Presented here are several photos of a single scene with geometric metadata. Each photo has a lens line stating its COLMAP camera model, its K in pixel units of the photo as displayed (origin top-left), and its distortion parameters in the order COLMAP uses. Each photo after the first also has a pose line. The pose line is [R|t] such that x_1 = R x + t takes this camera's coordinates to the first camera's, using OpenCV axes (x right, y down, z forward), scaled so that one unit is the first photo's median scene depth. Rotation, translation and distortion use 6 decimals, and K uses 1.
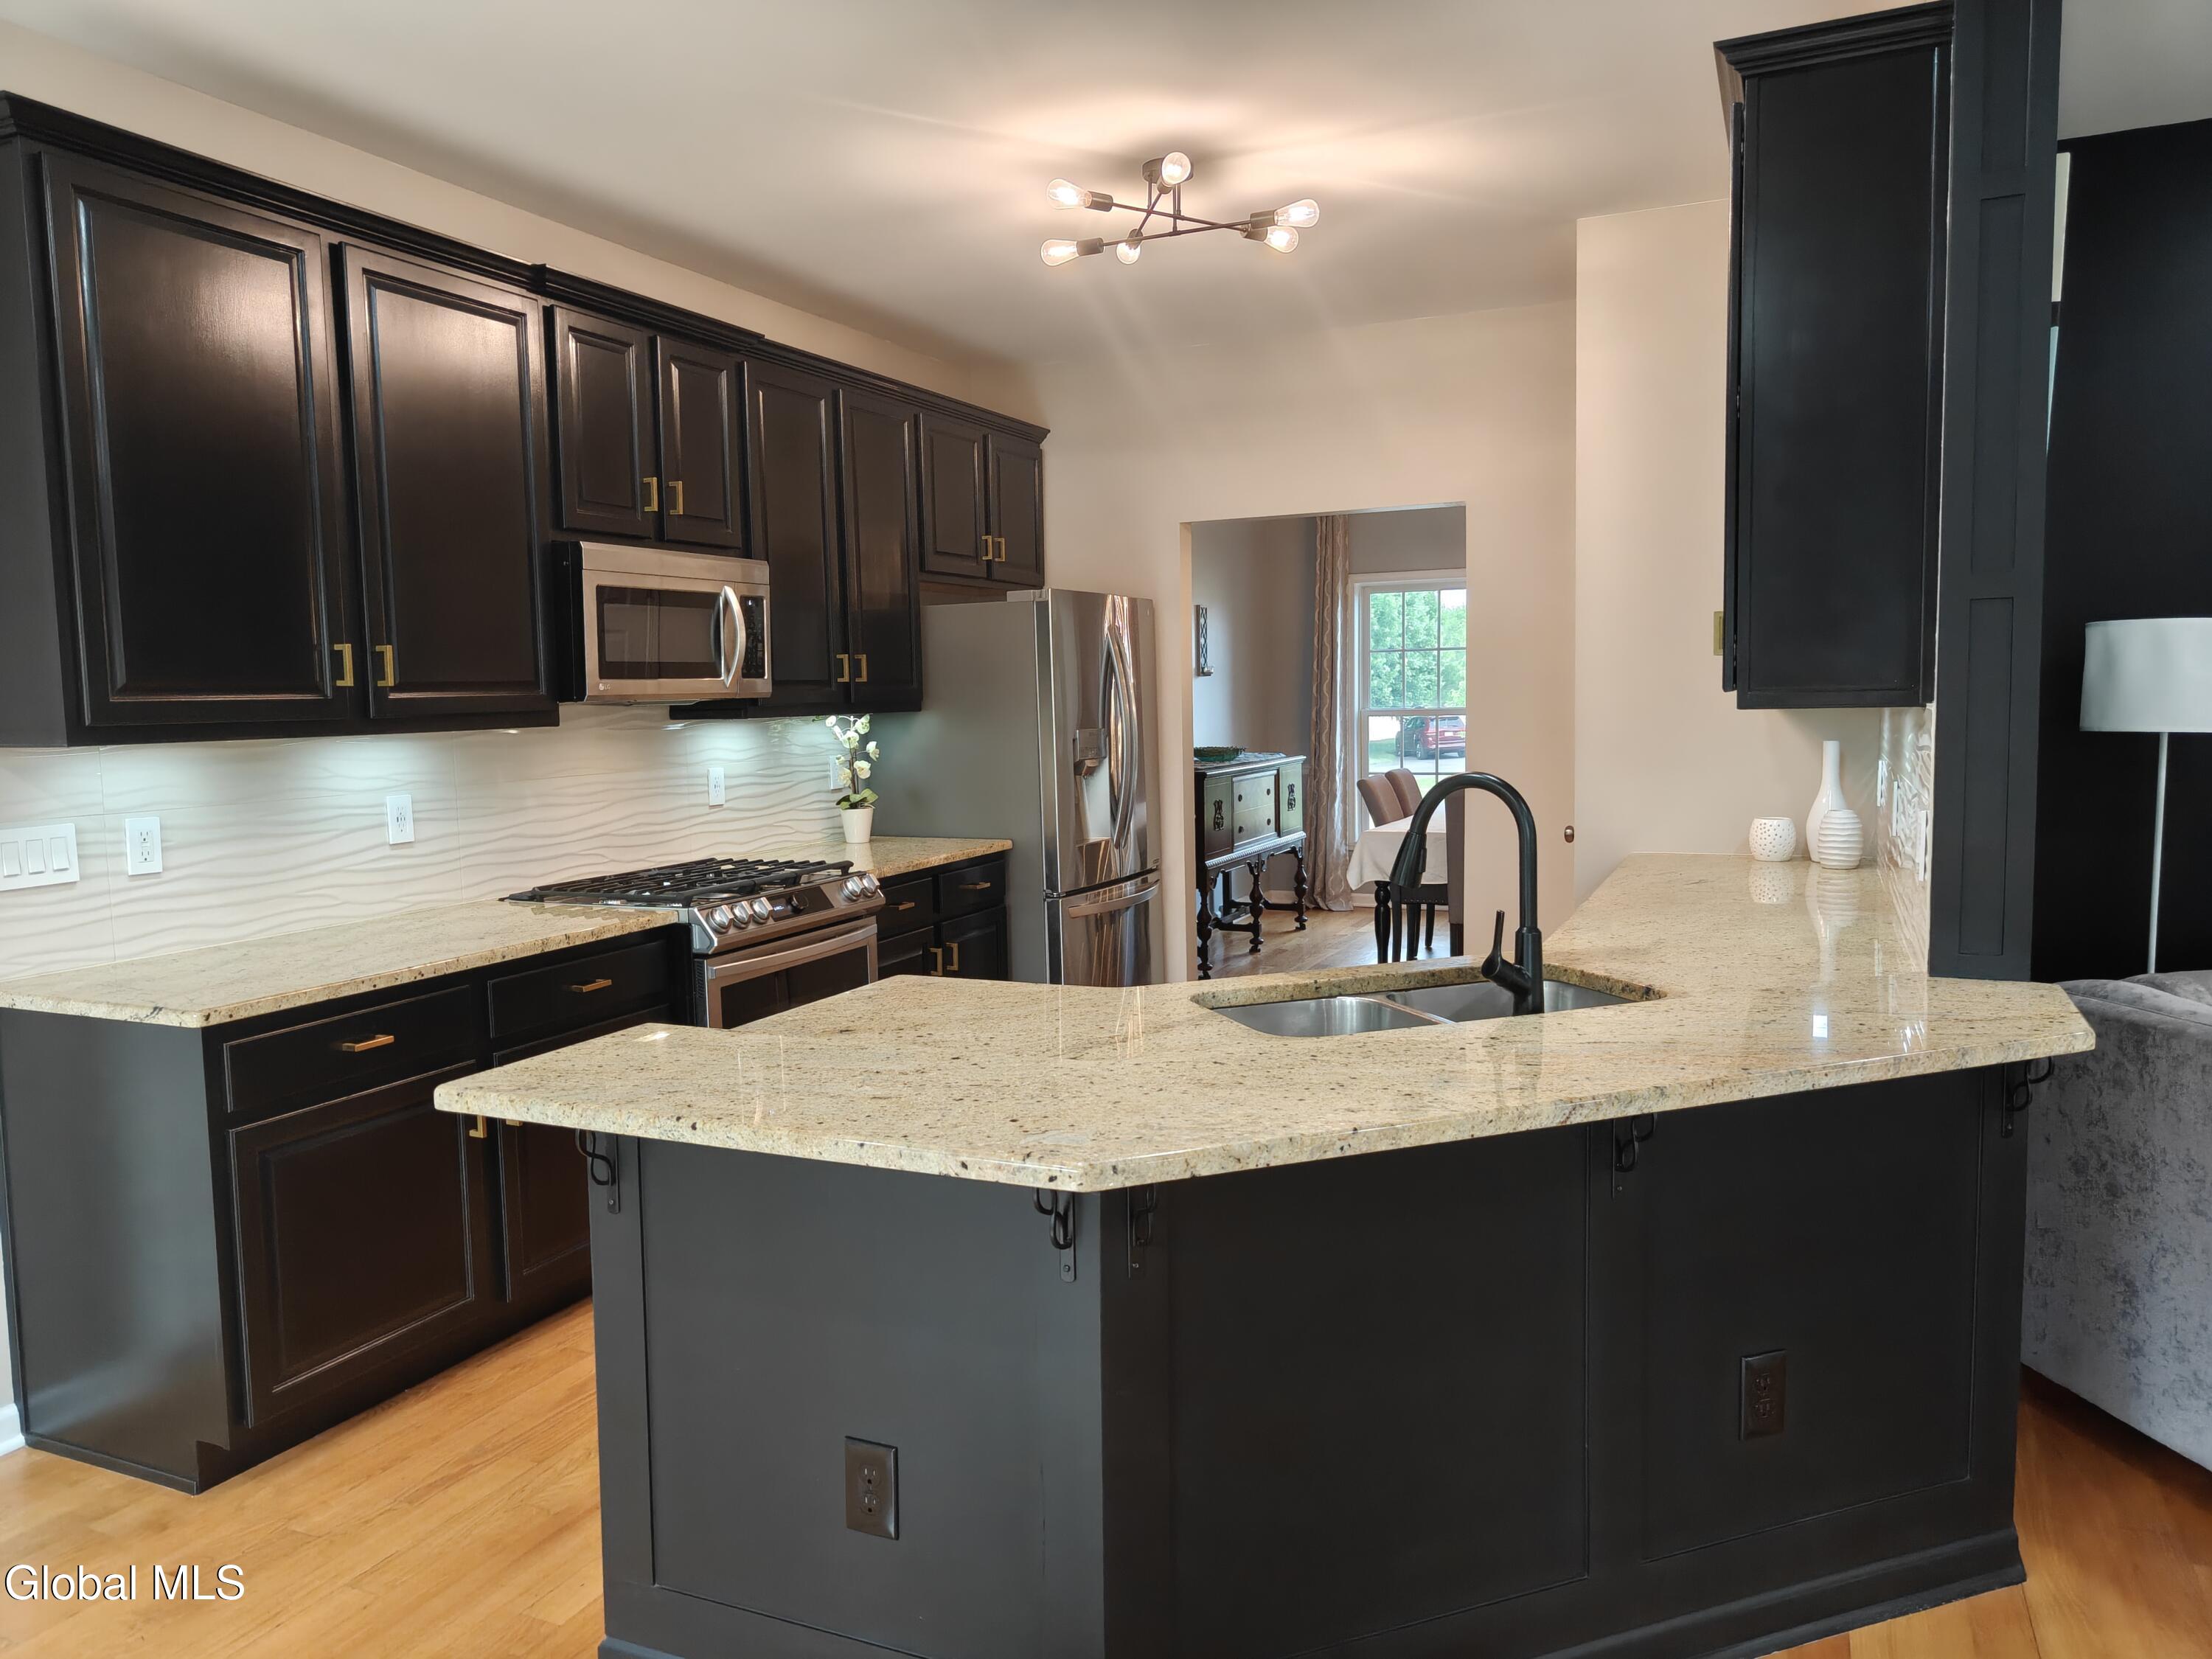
lens RADIAL K [[1558.4, 0, 1100.5], [0, 1558.4, 822.4], [0, 0, 1]] dist [0.008912, -0.002416]
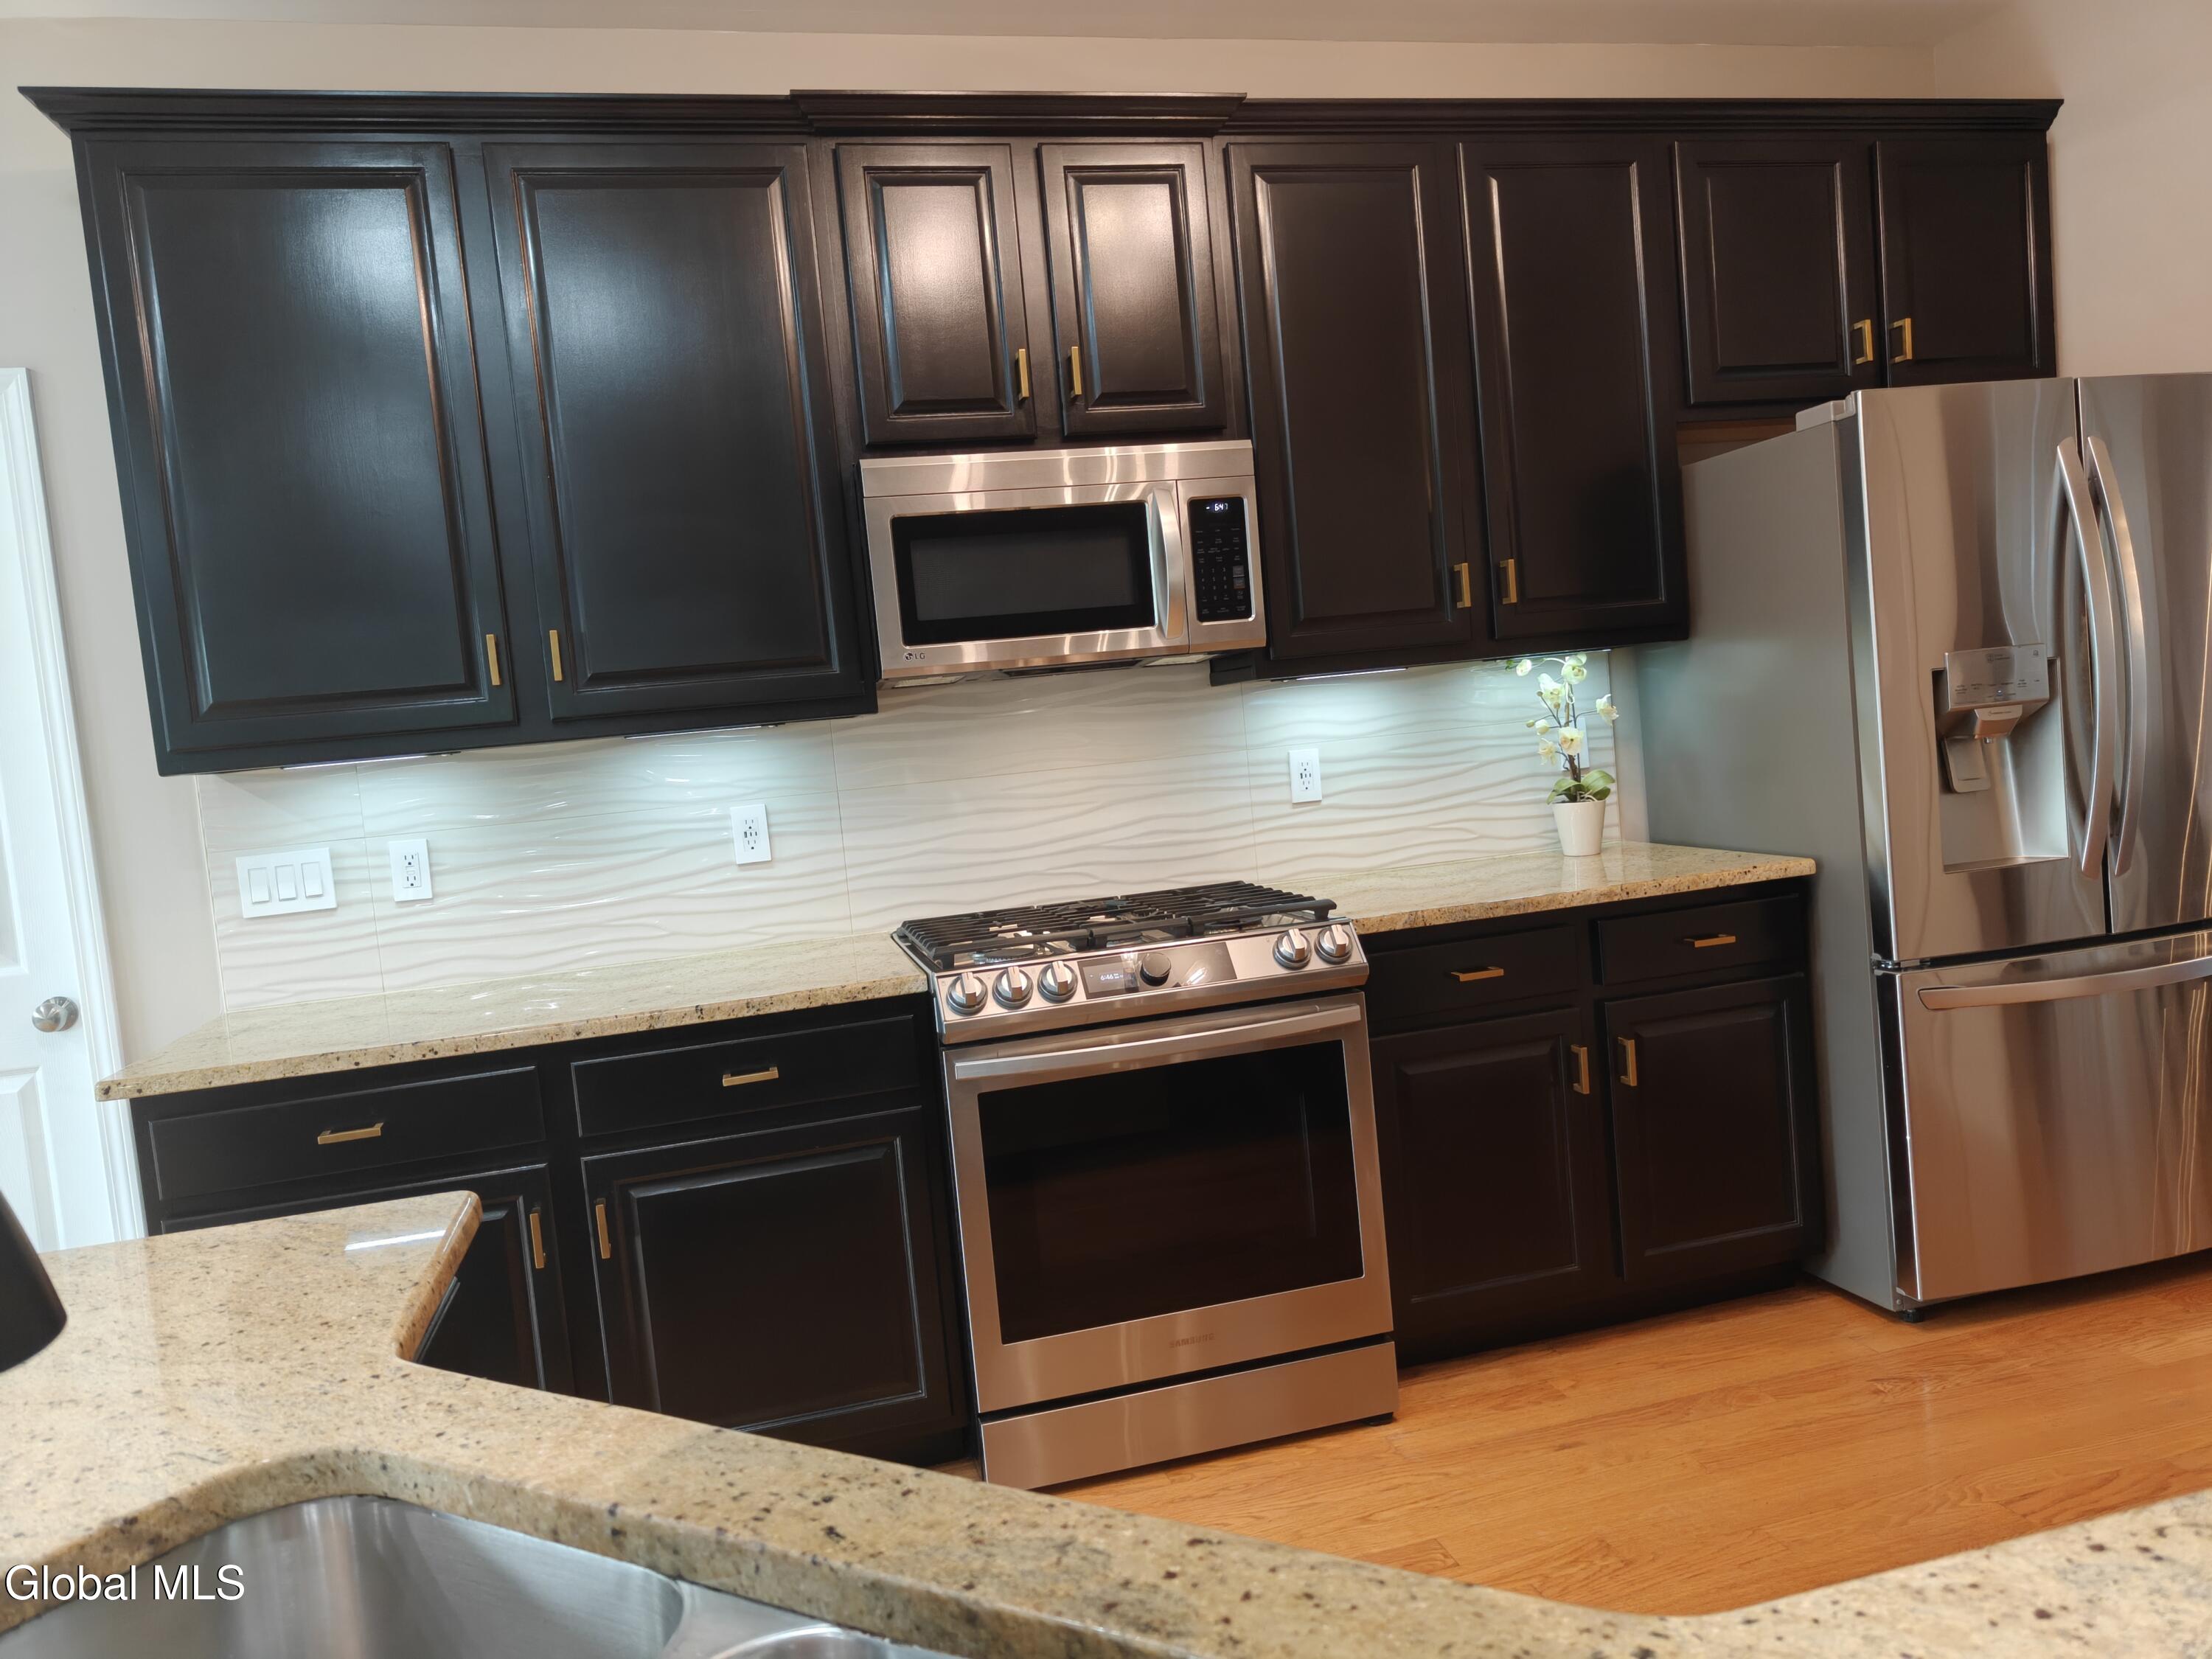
lens RADIAL K [[1663.3, 0, 1104.8], [0, 1663.3, 835.3], [0, 0, 1]] dist [0.005172, -0.003401]
pose [[0.633524, 0.021497, -0.773424, 0.310169], [0.011238, 0.999253, 0.036979, -0.028366], [0.773641, -0.032119, 0.632809, 0.526585]]
